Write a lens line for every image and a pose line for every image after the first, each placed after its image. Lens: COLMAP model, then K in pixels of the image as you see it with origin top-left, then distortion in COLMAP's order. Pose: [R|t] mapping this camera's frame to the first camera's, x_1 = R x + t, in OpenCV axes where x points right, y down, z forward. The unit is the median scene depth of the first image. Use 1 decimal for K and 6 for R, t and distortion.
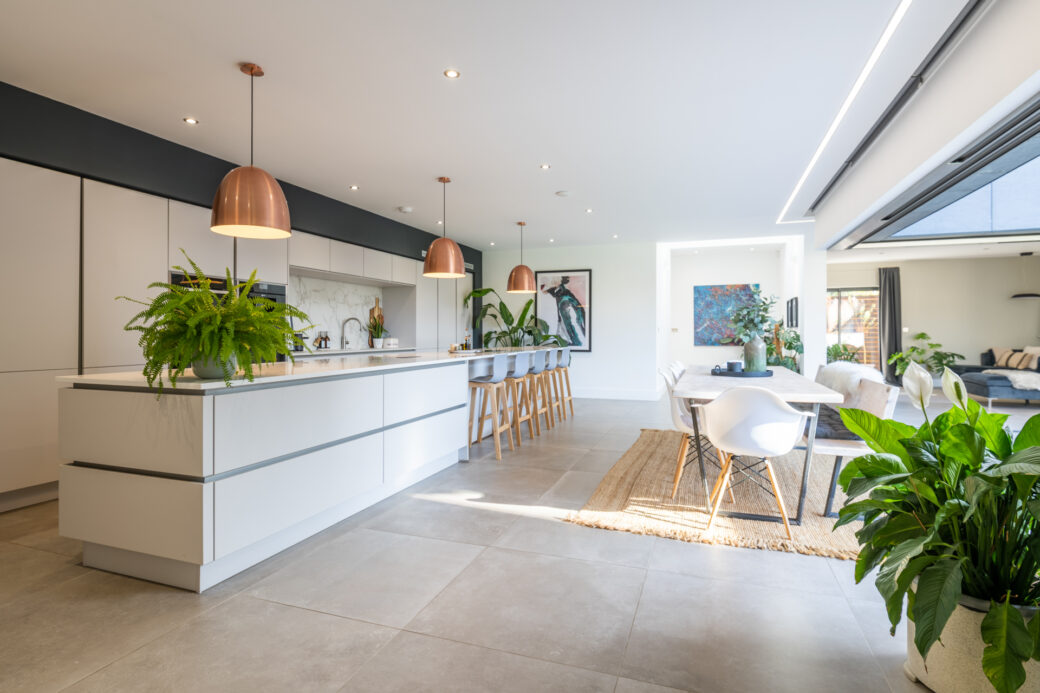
lens RADIAL K [[529.8, 0, 525.6], [0, 529.8, 333.5], [0, 0, 1]] dist [0.001724, -0.003459]
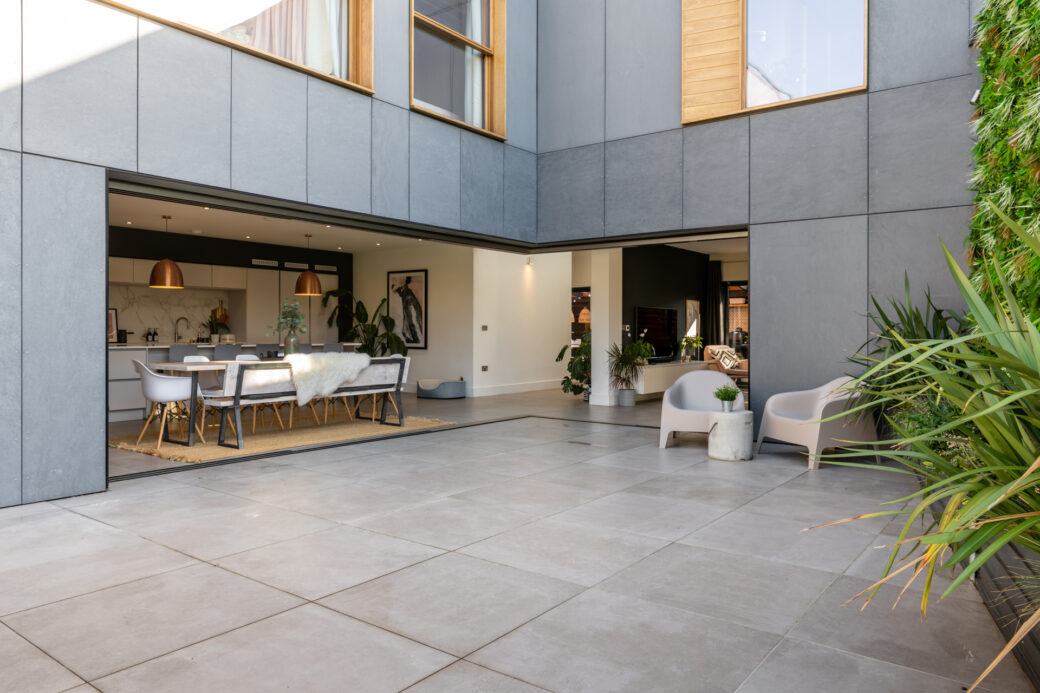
lens RADIAL K [[731.4, 0, 542.3], [0, 731.4, 328.6], [0, 0, 1]] dist [0.007767, -0.027390]
pose [[0.955532, 0.002770, -0.294876, 0.751595], [-0.005307, 0.999955, -0.007804, 0.004210], [0.294841, 0.009022, 0.955504, -0.293083]]
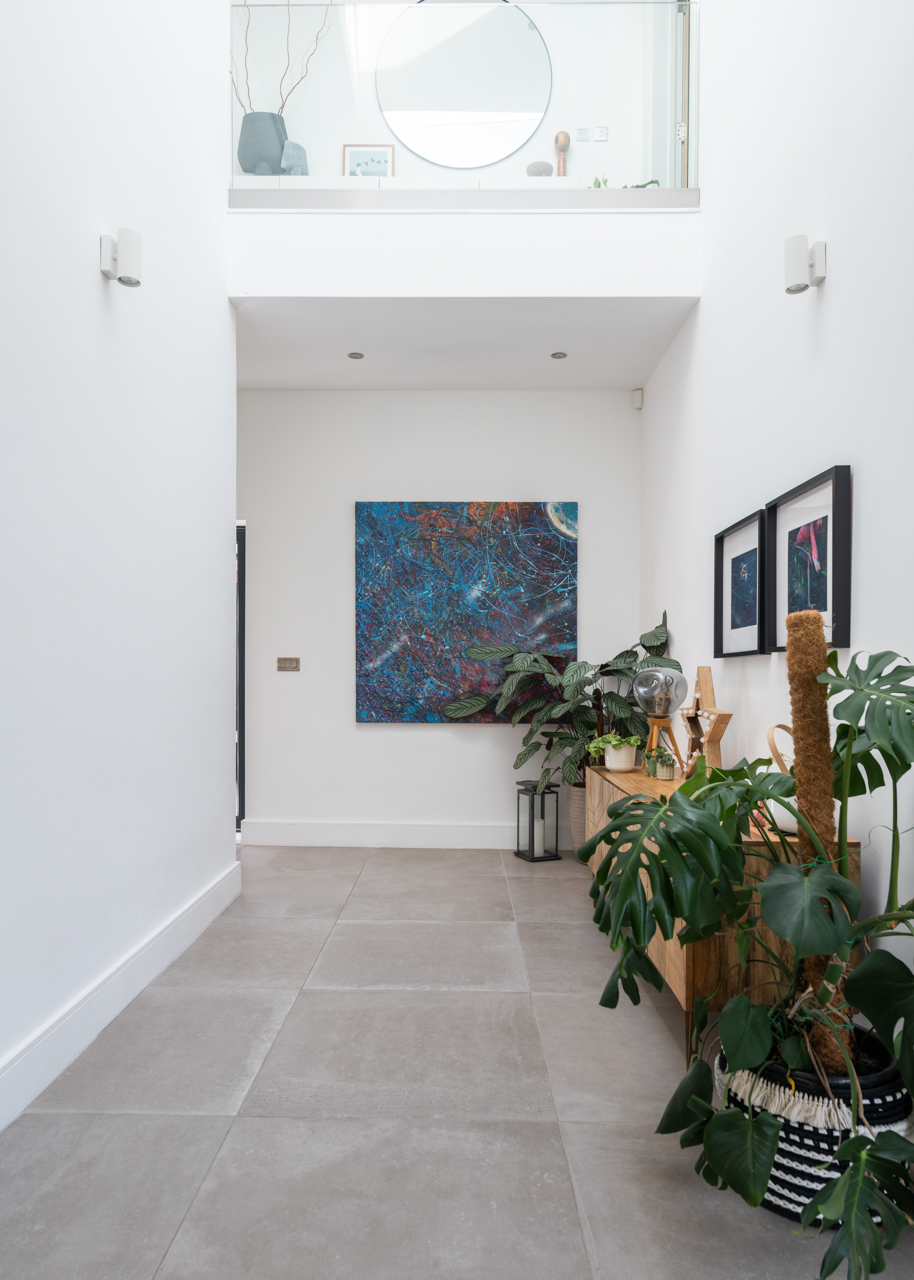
lens RADIAL K [[797.1, 0, 448.8], [0, 797.1, 688.8], [0, 0, 1]] dist [-0.006306, -0.000691]
pose [[0.947802, 0.002222, 0.318852, 0.313557], [-0.008001, 0.999827, 0.016817, -0.002204], [-0.318760, -0.018490, 0.947655, 0.803282]]
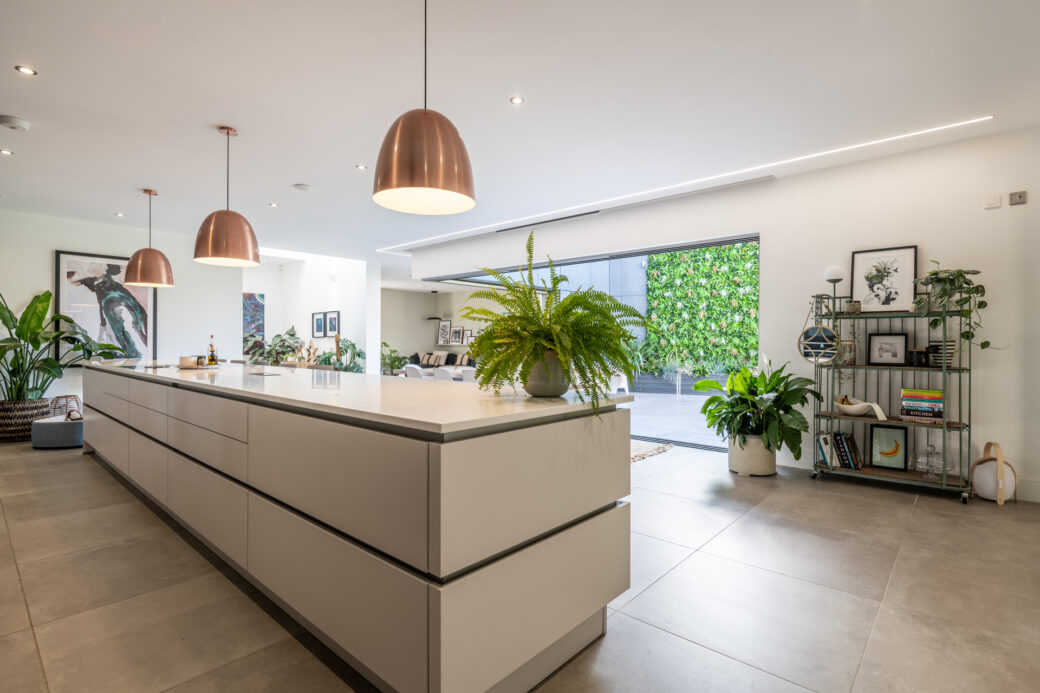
lens RADIAL K [[503.6, 0, 530.9], [0, 503.6, 341.4], [0, 0, 1]] dist [-0.003724, -0.002638]
pose [[0.366674, 0.003565, 0.930343, -0.364217], [-0.001523, 0.999994, -0.003232, 0.000560], [-0.930348, -0.000232, 0.366677, 0.202473]]
